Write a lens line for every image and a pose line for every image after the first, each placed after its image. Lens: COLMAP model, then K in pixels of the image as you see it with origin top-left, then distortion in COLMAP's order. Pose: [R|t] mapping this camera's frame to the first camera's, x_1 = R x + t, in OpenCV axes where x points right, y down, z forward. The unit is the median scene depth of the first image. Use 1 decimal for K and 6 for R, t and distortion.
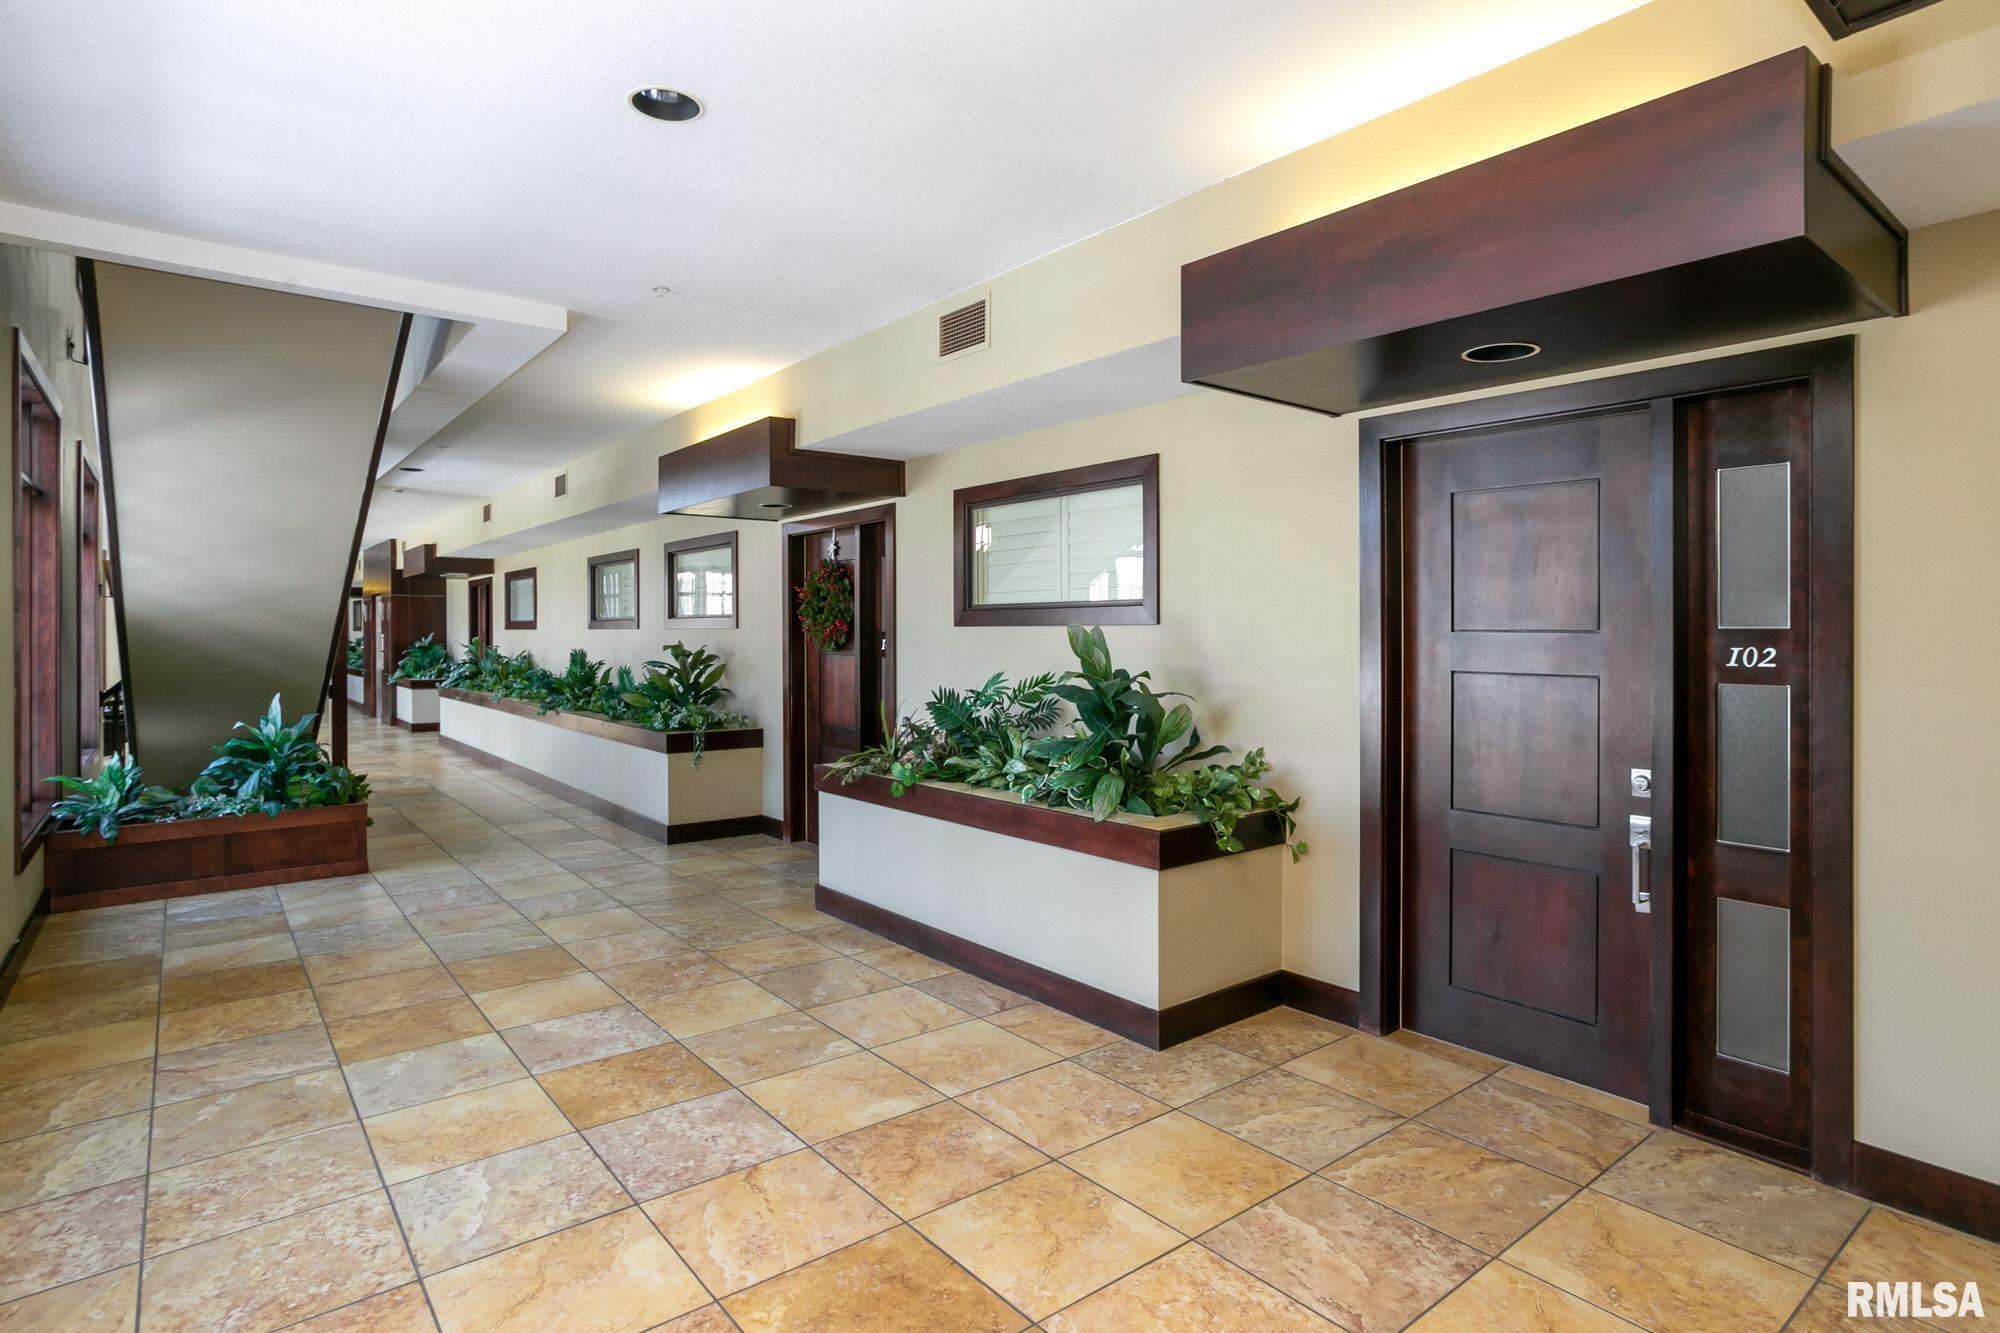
lens RADIAL K [[1058.1, 0, 991.7], [0, 1058.1, 655.3], [0, 0, 1]] dist [-0.034213, 0.011951]
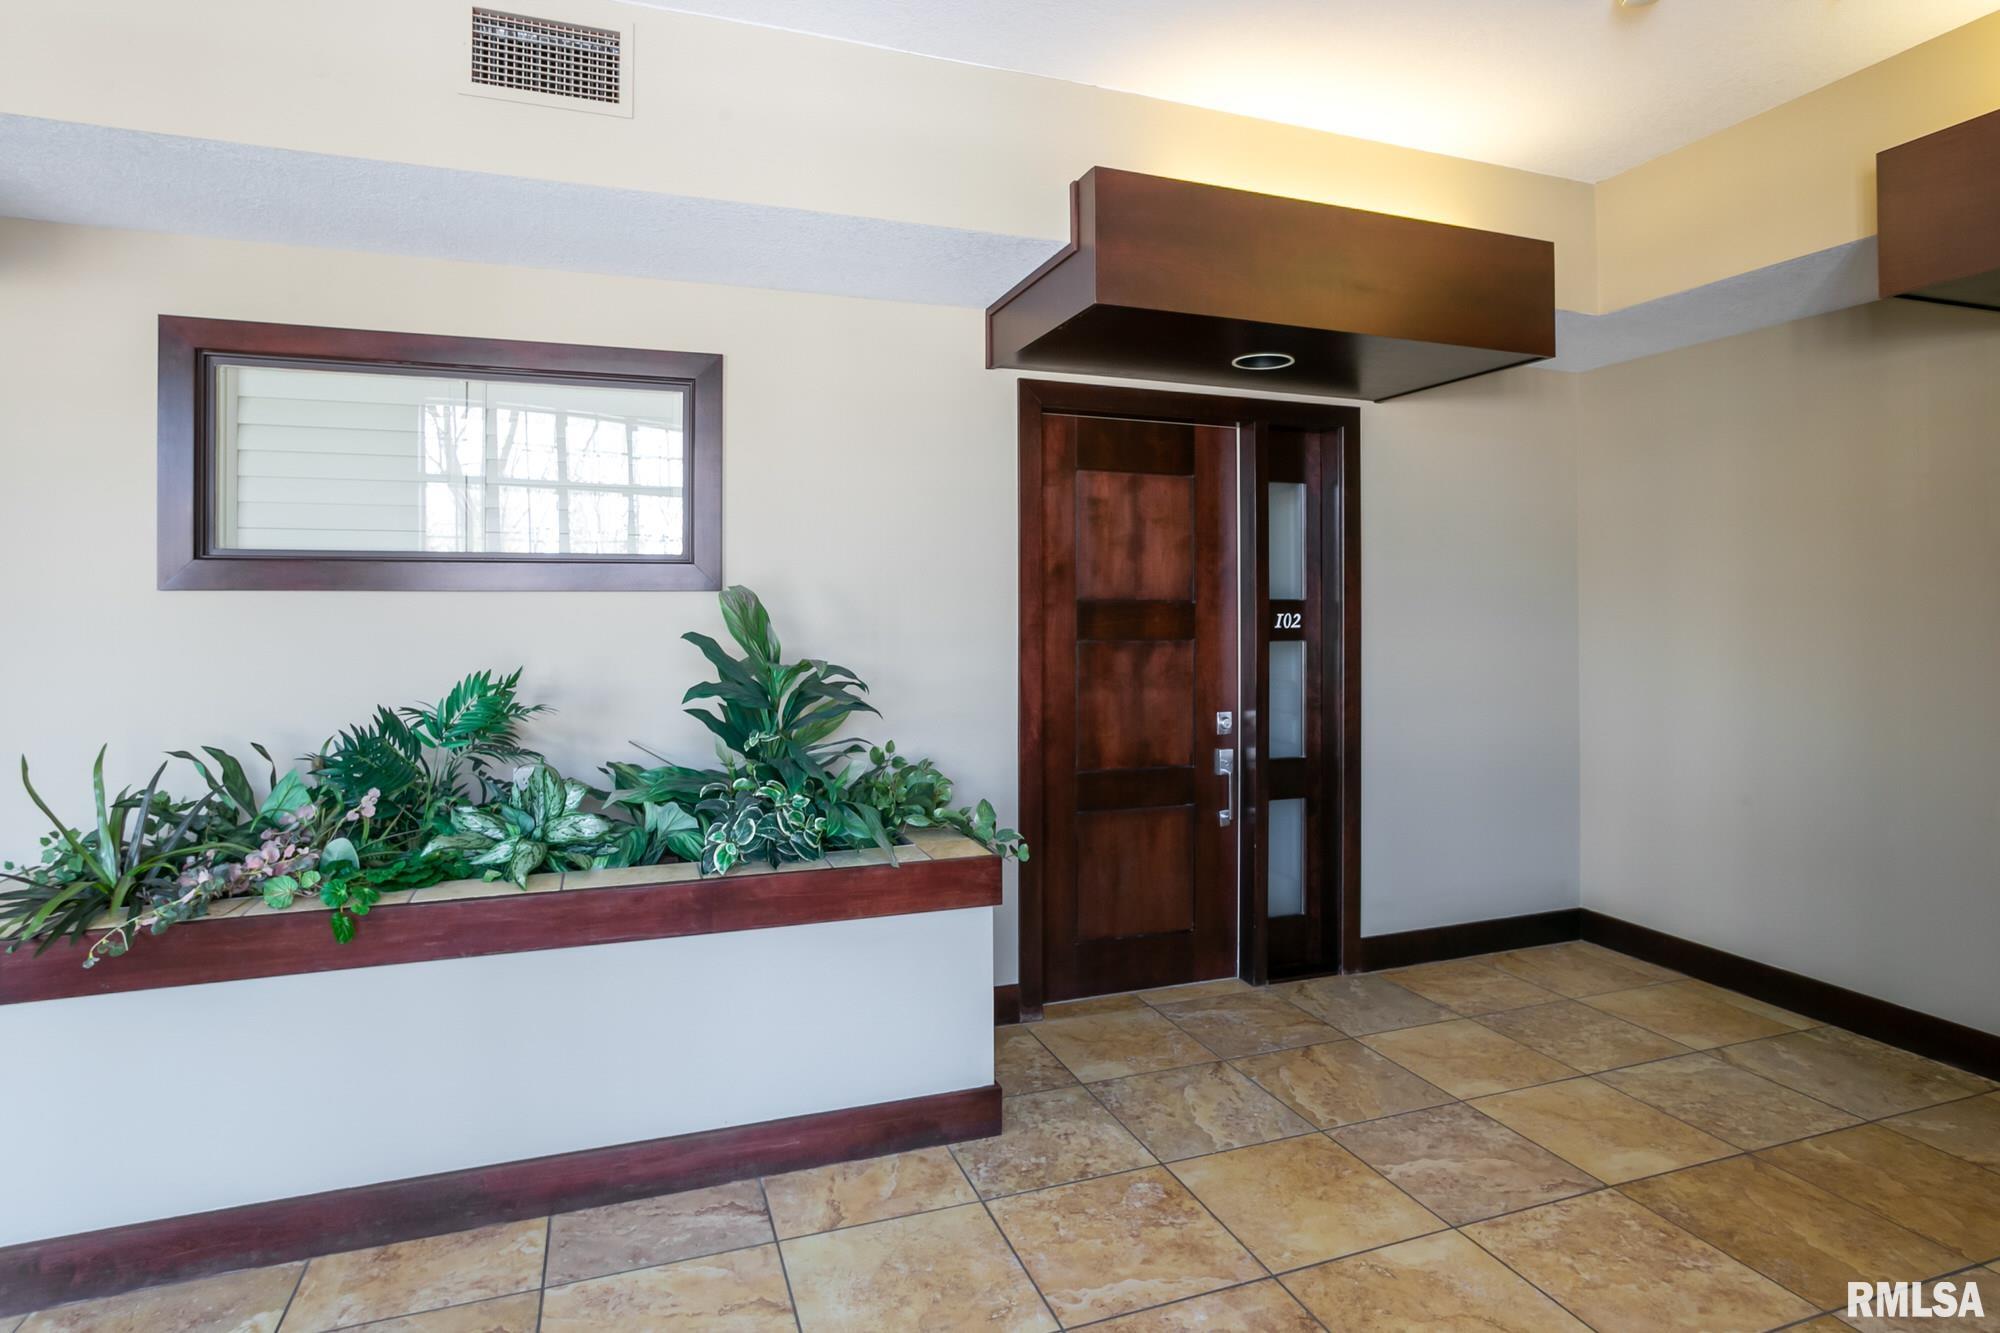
lens RADIAL K [[1058.1, 0, 994.7], [0, 1058.1, 609.0], [0, 0, 1]] dist [-0.034213, 0.011951]
pose [[0.312211, 0.004574, 0.950002, -0.657680], [0.024493, 0.999617, -0.012862, -0.005037], [-0.949697, 0.027284, 0.311980, 0.841259]]
